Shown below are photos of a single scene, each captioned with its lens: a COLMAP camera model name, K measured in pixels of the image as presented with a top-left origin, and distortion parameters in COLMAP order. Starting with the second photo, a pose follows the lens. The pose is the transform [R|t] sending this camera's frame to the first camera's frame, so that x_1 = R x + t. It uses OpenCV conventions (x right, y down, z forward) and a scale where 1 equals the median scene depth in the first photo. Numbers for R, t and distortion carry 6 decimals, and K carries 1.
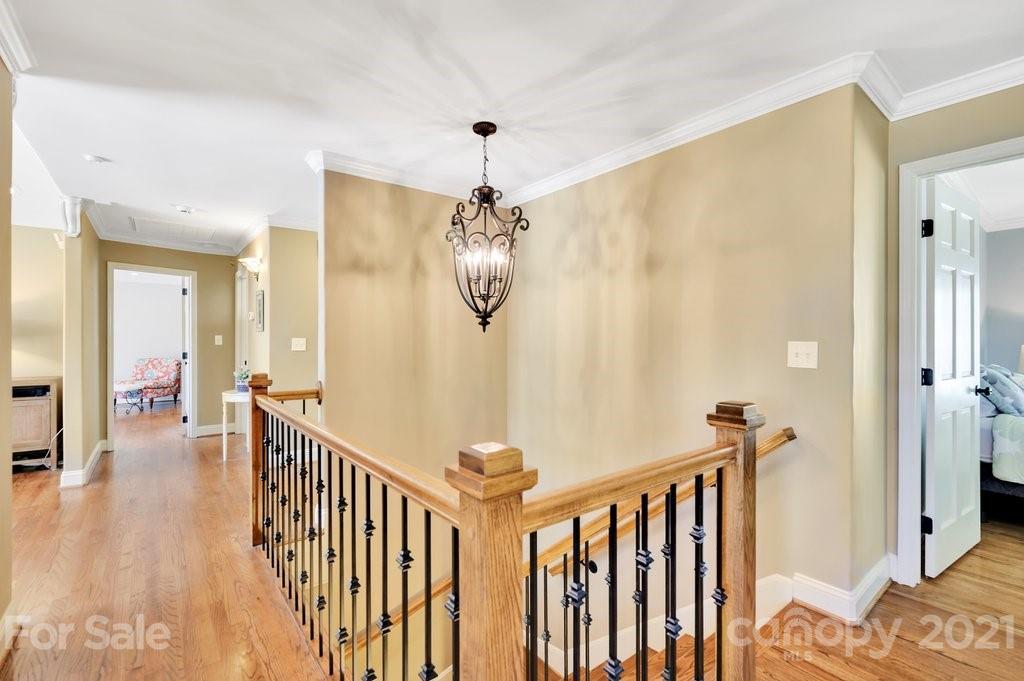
lens RADIAL K [[436.2, 0, 512.8], [0, 436.2, 338.8], [0, 0, 1]] dist [-0.000013, -0.001168]
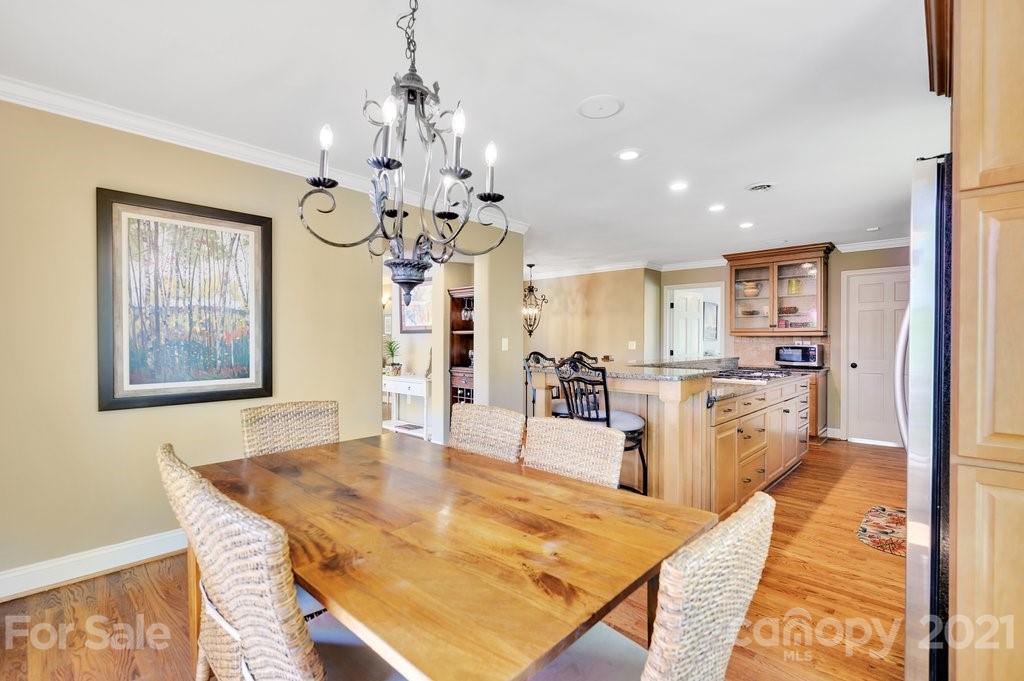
lens RADIAL K [[478.2, 0, 511.5], [0, 478.2, 344.7], [0, 0, 1]] dist [0.000806, -0.000538]
pose [[0.986679, -0.000384, 0.162676, -0.696176], [-0.000973, 0.999965, 0.008265, 0.003610], [-0.162674, -0.008314, 0.986645, -2.042779]]
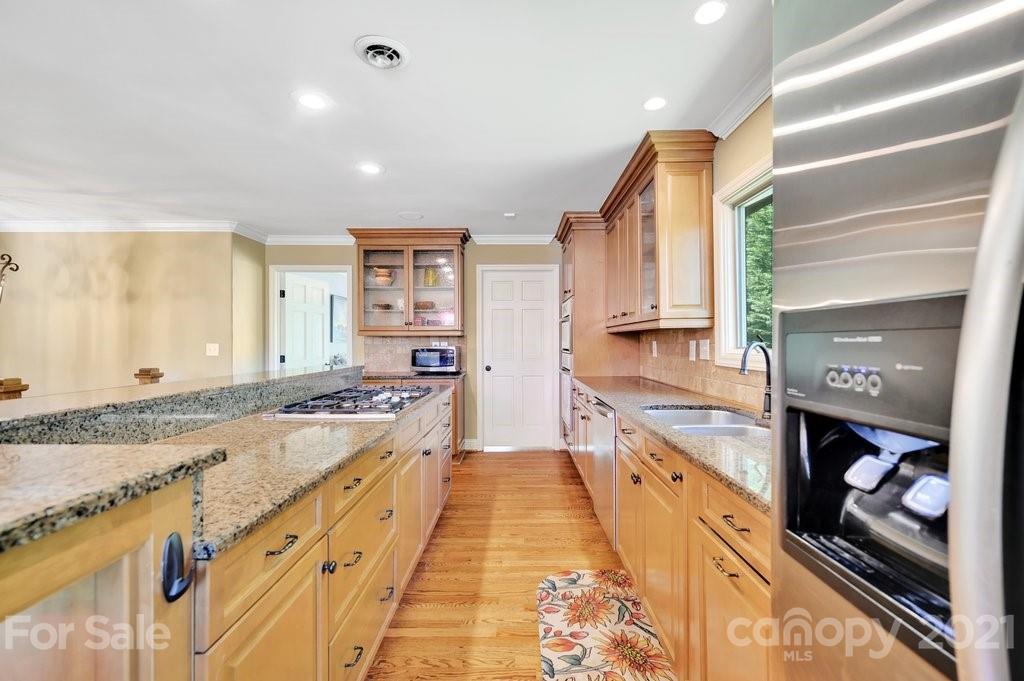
lens RADIAL K [[436.2, 0, 519.9], [0, 436.2, 339.9], [0, 0, 1]] dist [-0.000013, -0.001168]
pose [[0.614664, 0.001669, 0.788787, -0.082846], [0.004282, 0.999976, -0.005453, 0.005992], [-0.788777, 0.006729, 0.614642, -1.273763]]
